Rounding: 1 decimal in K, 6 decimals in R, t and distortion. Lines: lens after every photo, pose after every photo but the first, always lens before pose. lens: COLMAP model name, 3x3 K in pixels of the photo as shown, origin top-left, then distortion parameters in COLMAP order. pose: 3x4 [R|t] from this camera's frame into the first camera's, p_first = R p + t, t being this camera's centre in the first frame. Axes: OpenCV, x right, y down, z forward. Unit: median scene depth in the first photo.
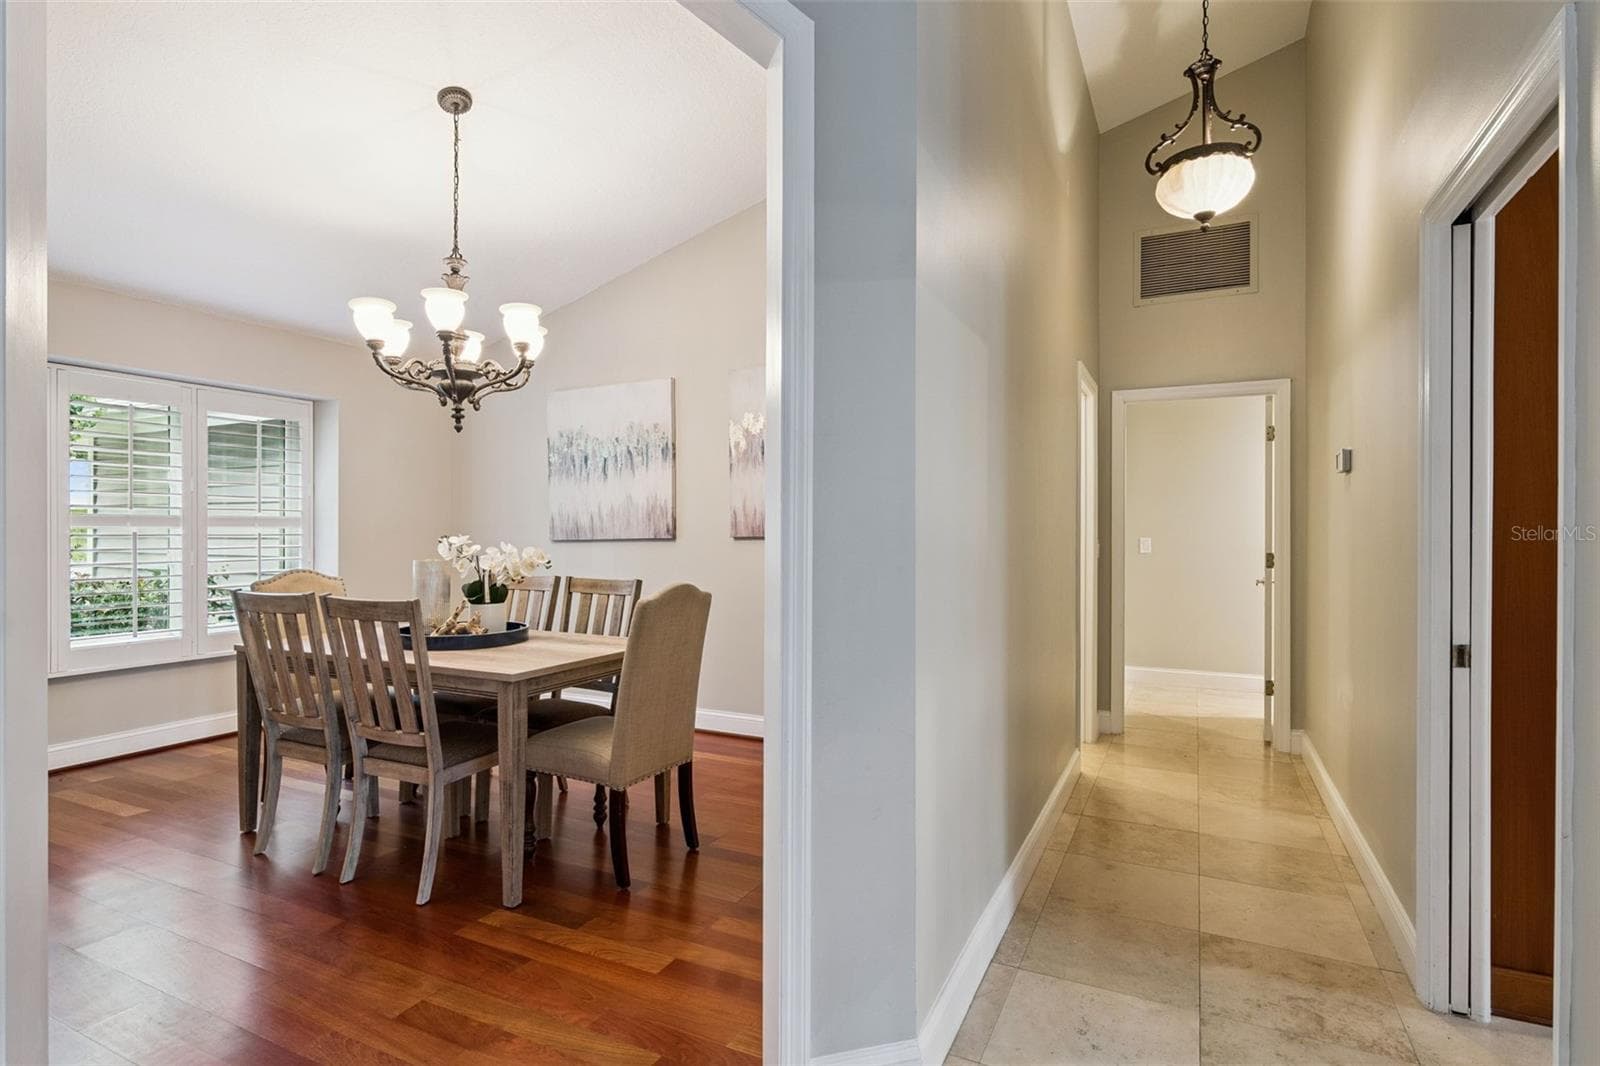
lens RADIAL K [[806.1, 0, 800.0], [0, 806.1, 533.0], [0, 0, 1]] dist [0.002746, 0.000966]
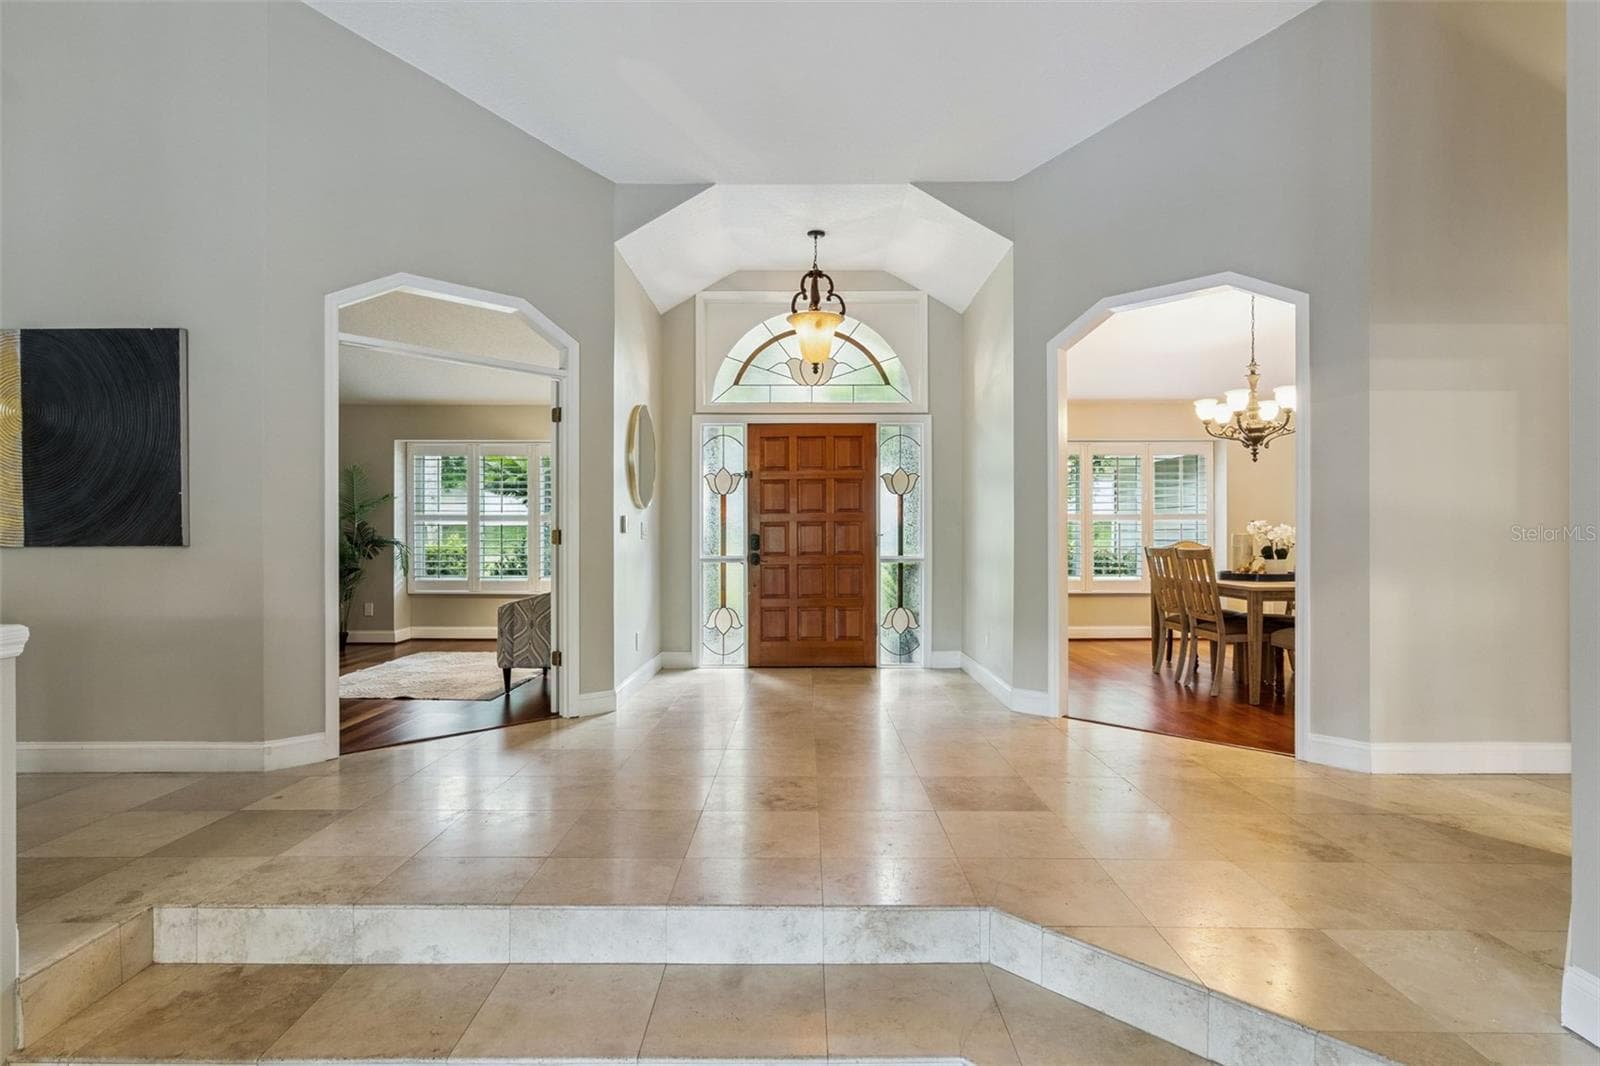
lens RADIAL K [[806.1, 0, 800.0], [0, 806.1, 533.0], [0, 0, 1]] dist [0.002746, 0.000966]
pose [[0.439423, -0.003882, -0.898272, 0.737218], [0.003302, 0.999991, -0.002707, 0.033333], [0.898274, -0.001776, 0.439432, -0.689126]]
